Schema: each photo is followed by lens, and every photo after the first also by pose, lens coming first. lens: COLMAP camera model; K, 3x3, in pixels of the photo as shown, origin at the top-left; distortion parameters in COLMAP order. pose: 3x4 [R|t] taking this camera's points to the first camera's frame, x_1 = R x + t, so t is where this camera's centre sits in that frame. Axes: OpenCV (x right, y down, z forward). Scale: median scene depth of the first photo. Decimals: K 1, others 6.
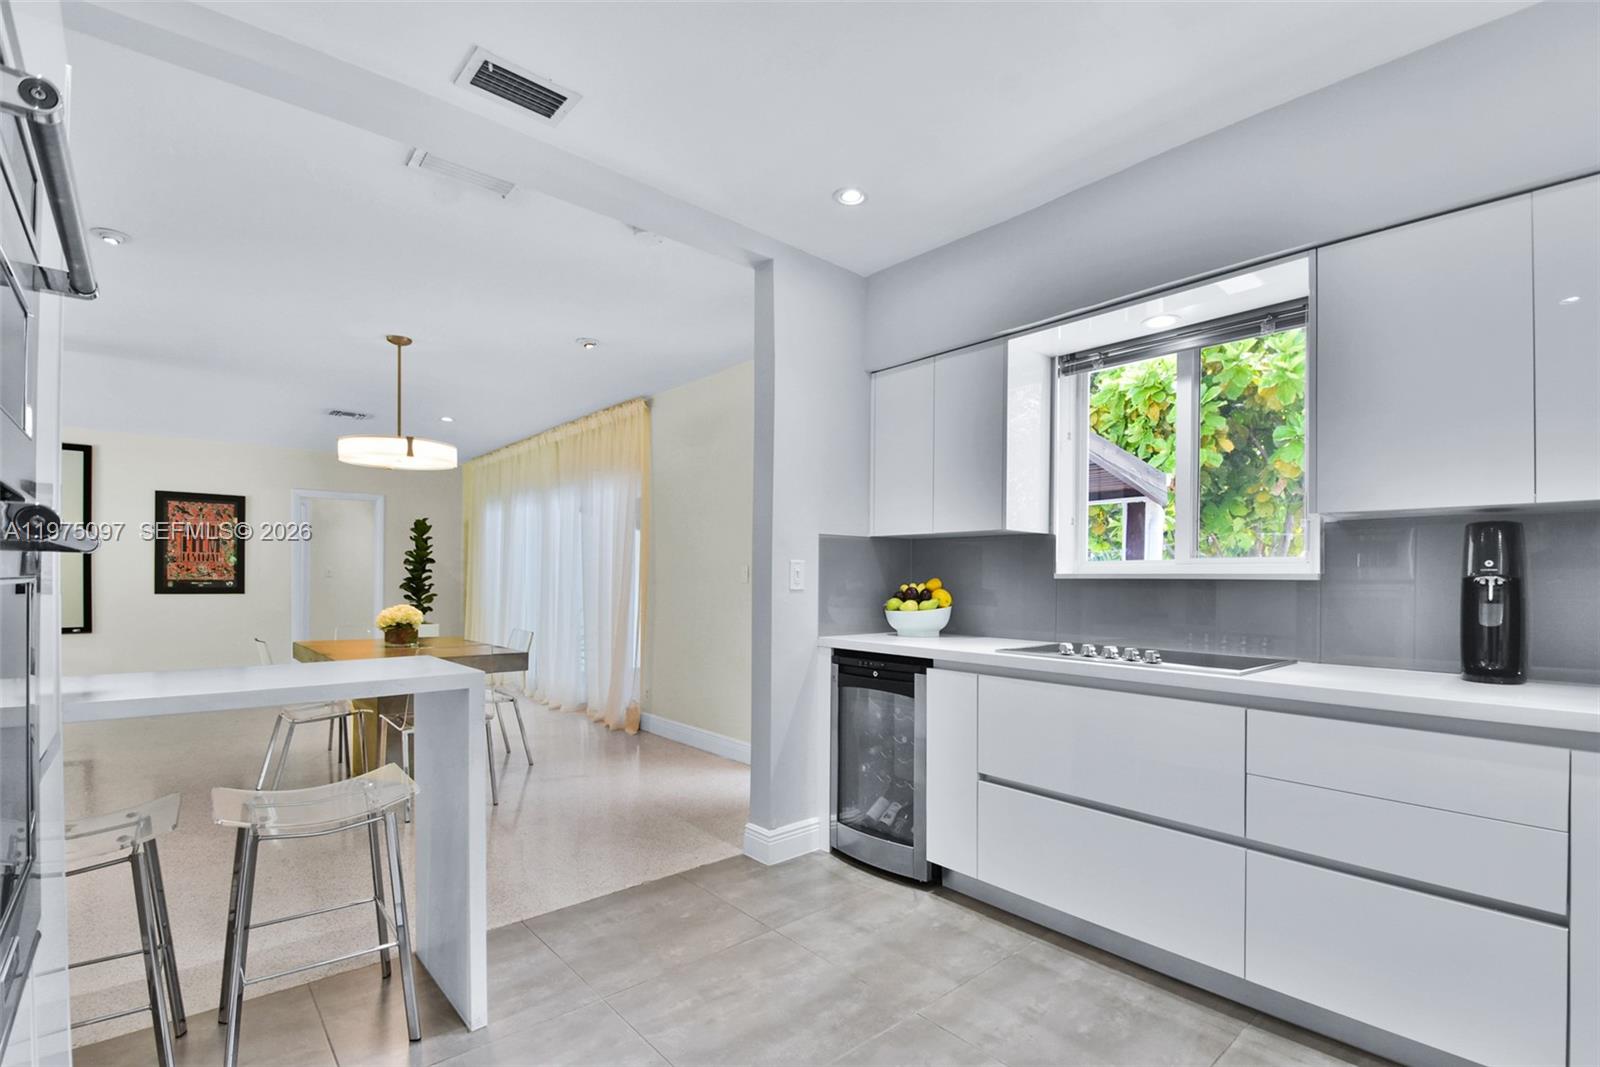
lens RADIAL K [[732.3, 0, 820.1], [0, 732.3, 589.3], [0, 0, 1]] dist [0.005343, -0.015750]
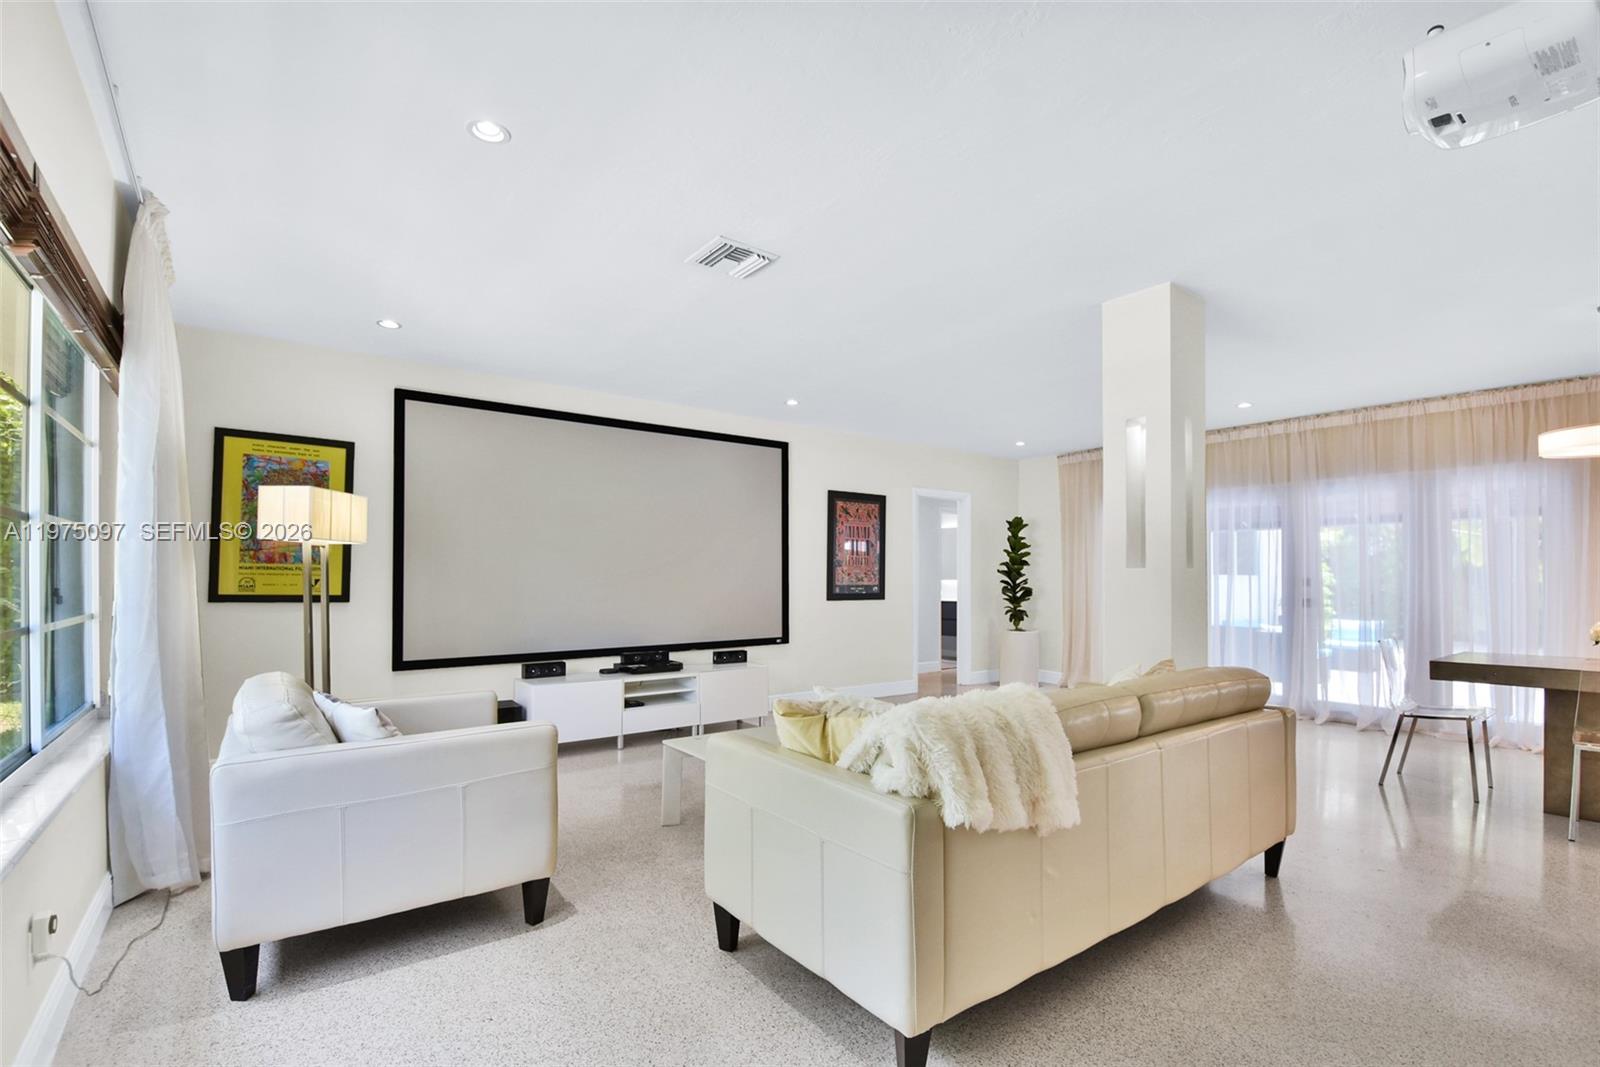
lens RADIAL K [[732.3, 0, 798.1], [0, 732.3, 563.0], [0, 0, 1]] dist [0.005343, -0.015750]
pose [[0.997284, -0.008594, -0.073148, -1.547676], [0.006253, 0.999462, -0.032181, -0.021284], [0.073385, 0.031637, 0.996802, 0.111002]]
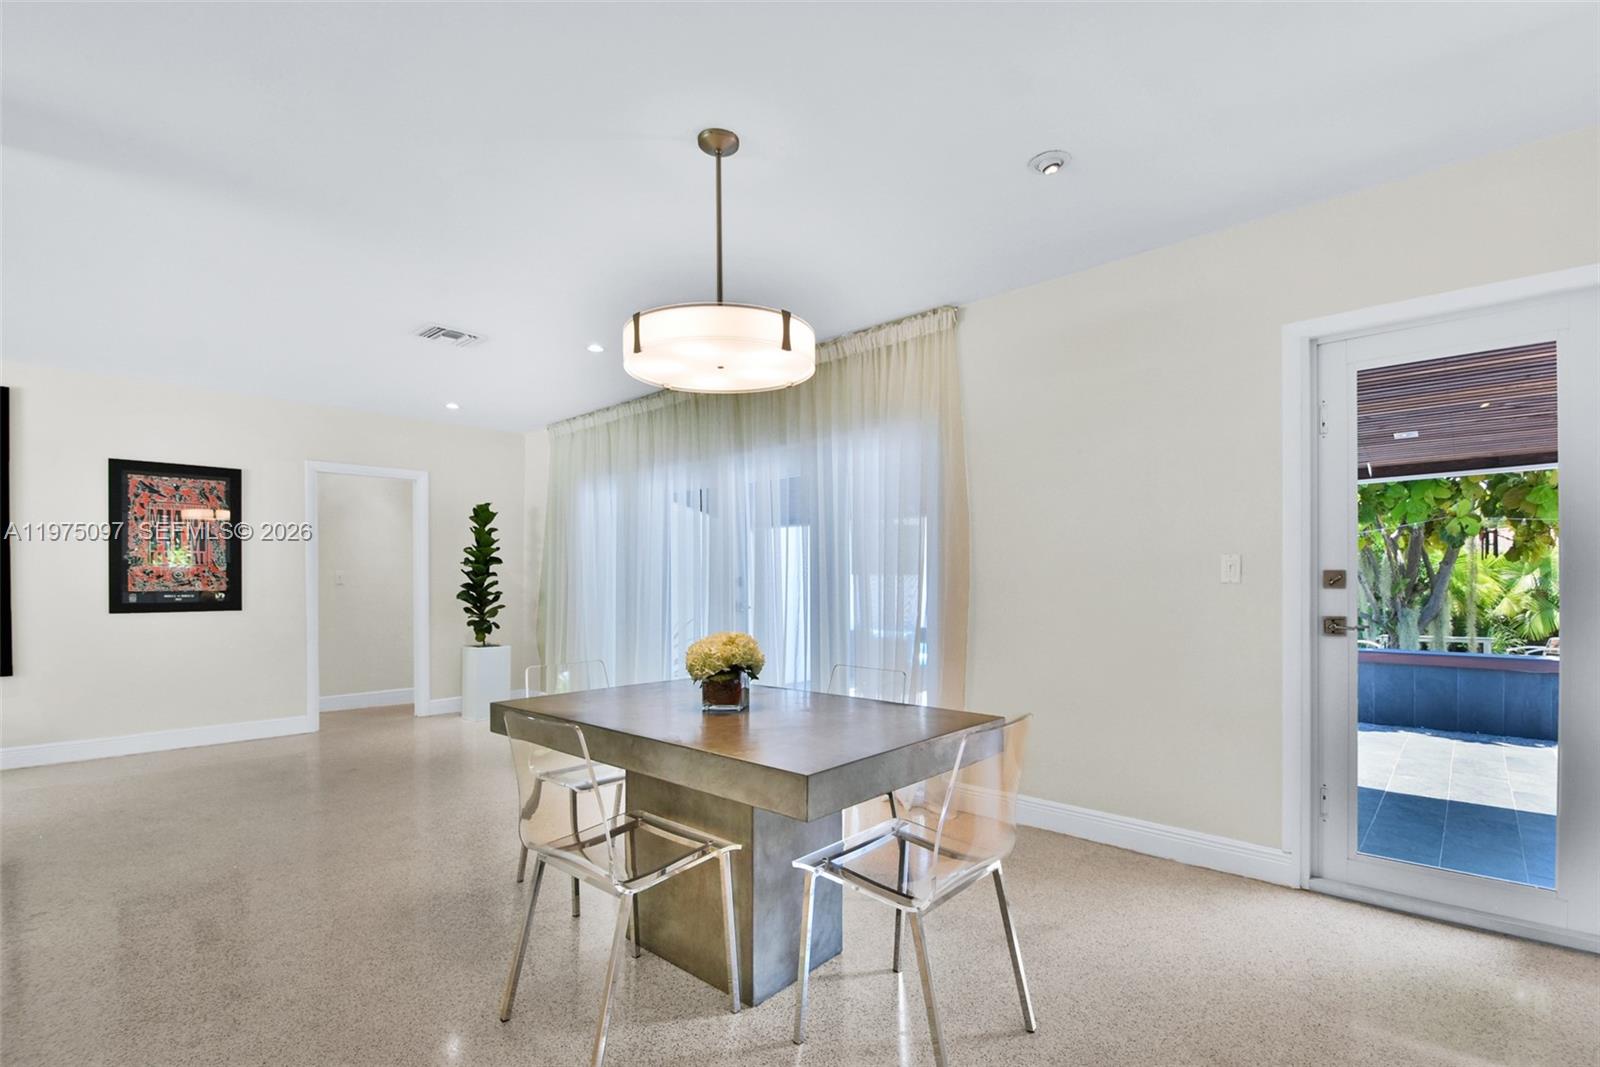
lens RADIAL K [[732.3, 0, 808.9], [0, 732.3, 586.9], [0, 0, 1]] dist [0.005343, -0.015750]
pose [[0.995017, -0.014837, 0.098594, -0.599695], [0.015171, 0.999881, -0.002640, -0.011370], [-0.098543, 0.004123, 0.995124, 0.482116]]
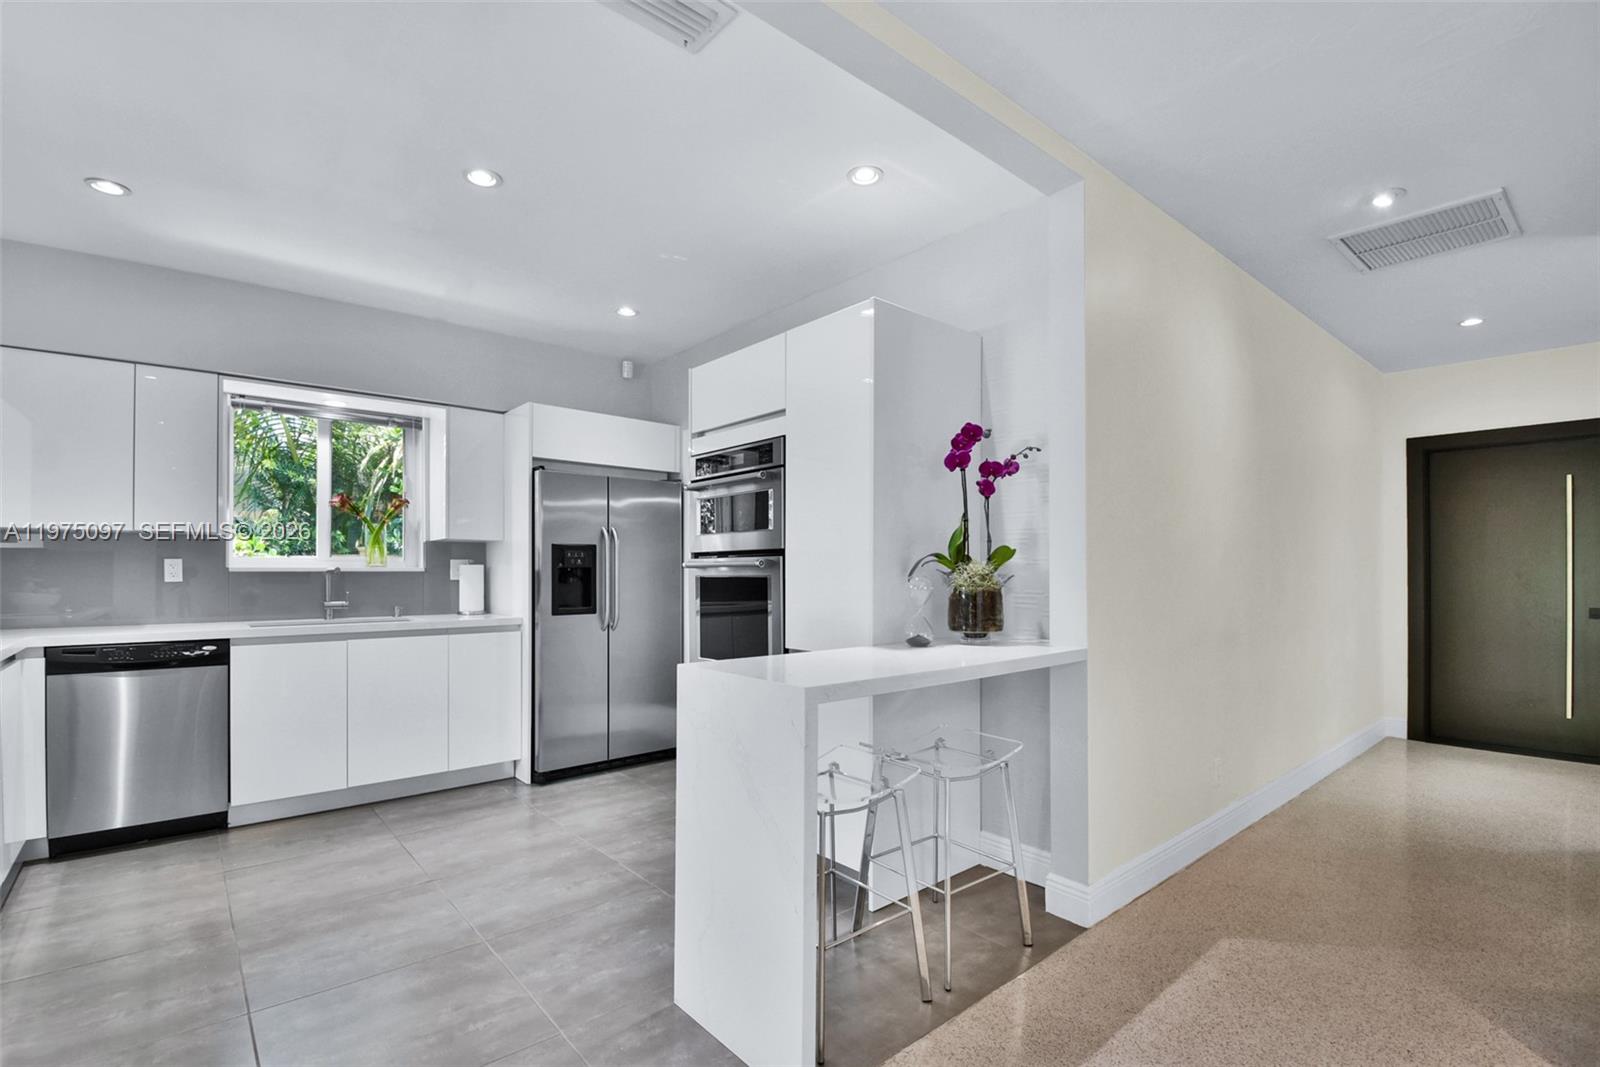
lens RADIAL K [[732.3, 0, 818.2], [0, 732.3, 566.7], [0, 0, 1]] dist [0.005343, -0.015750]
pose [[-0.999908, -0.007350, 0.011430, -0.318691], [-0.007290, 0.999960, 0.005263, -0.017655], [-0.011468, 0.005179, -0.999921, 0.972339]]
